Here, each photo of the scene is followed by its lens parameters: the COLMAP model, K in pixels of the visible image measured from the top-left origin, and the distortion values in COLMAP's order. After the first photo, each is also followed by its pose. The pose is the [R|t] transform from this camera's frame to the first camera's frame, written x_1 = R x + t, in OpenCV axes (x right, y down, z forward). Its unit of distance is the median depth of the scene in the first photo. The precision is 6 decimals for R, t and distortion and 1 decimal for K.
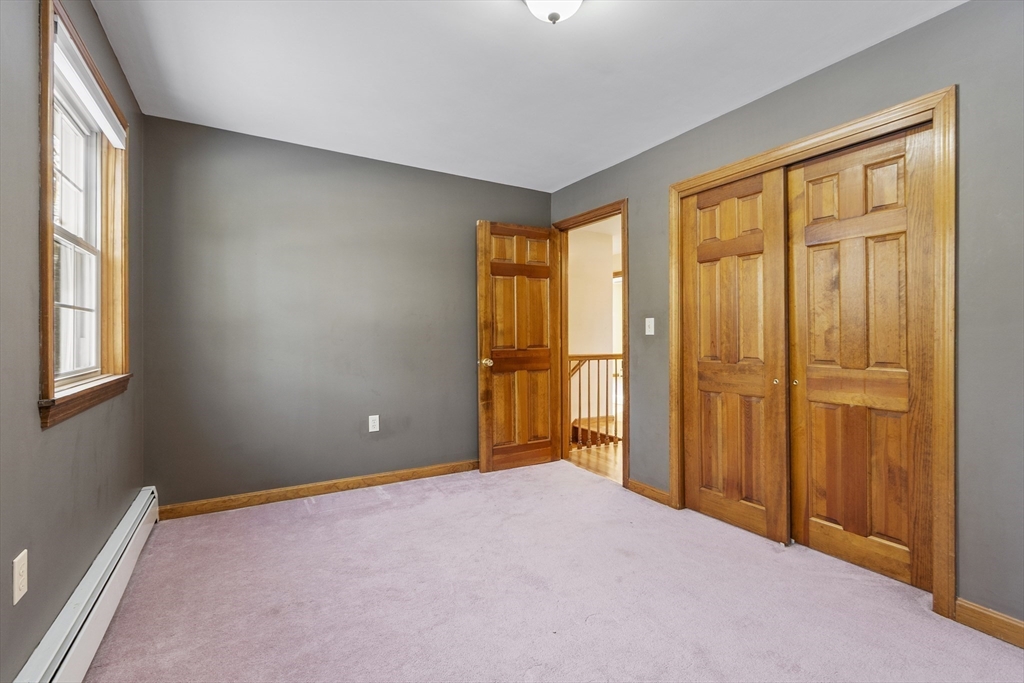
lens RADIAL K [[452.6, 0, 502.1], [0, 452.6, 338.0], [0, 0, 1]] dist [0.000581, 0.000834]
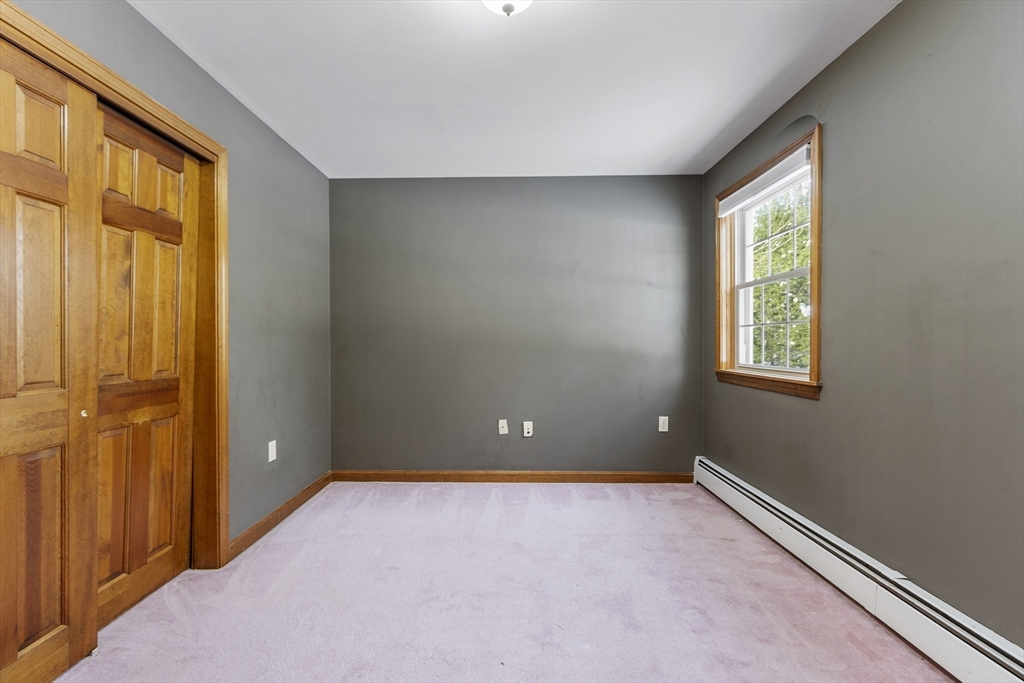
lens RADIAL K [[452.6, 0, 502.1], [0, 452.6, 338.0], [0, 0, 1]] dist [0.000581, 0.000834]
pose [[-0.854721, 0.001634, 0.519086, -0.272165], [0.000087, 0.999995, -0.003005, -0.011972], [-0.519088, -0.002524, -0.854717, 1.350368]]
